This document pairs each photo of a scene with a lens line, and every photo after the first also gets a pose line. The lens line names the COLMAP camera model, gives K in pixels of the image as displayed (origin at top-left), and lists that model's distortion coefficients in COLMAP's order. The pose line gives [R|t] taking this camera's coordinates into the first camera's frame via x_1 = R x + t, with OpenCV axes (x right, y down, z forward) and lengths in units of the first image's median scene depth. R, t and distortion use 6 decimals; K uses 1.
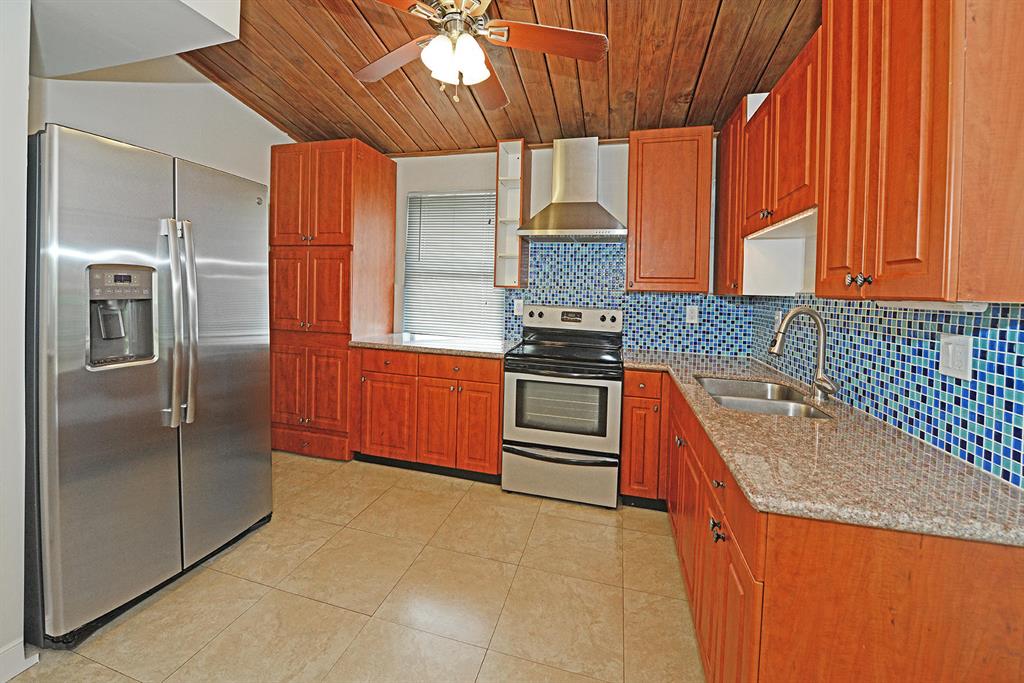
lens RADIAL K [[428.4, 0, 501.9], [0, 428.4, 303.6], [0, 0, 1]] dist [-0.007545, -0.000622]
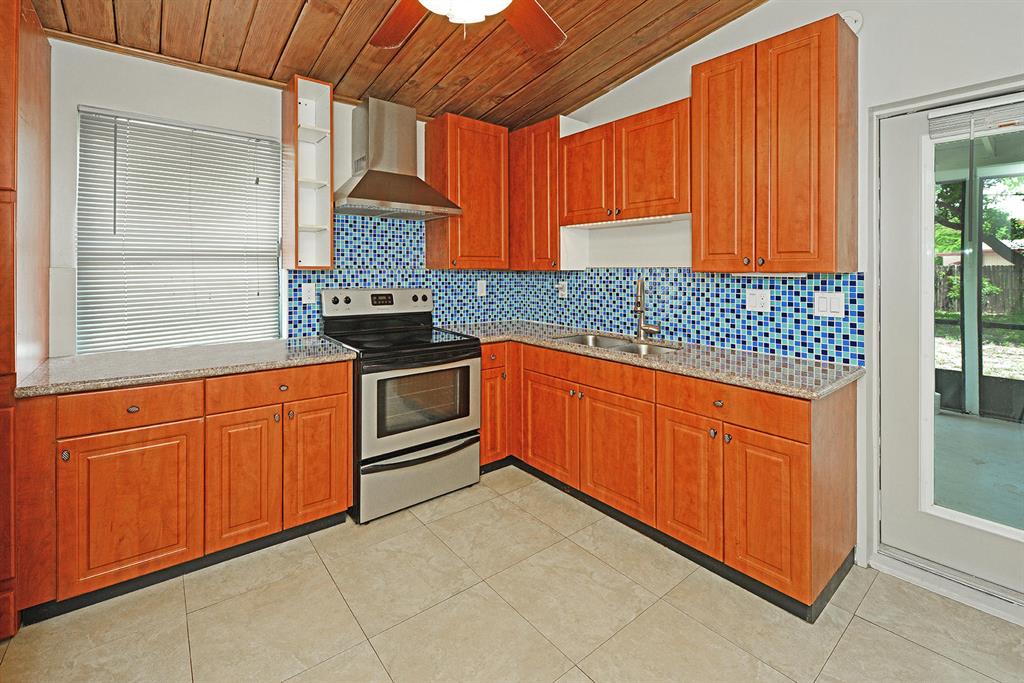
lens RADIAL K [[428.4, 0, 479.8], [0, 428.4, 275.8], [0, 0, 1]] dist [-0.007545, -0.000622]
pose [[0.599224, -0.038818, 0.799640, -0.468251], [0.041792, 0.998979, 0.017178, -0.027778], [-0.799490, 0.023125, 0.600234, 0.325969]]
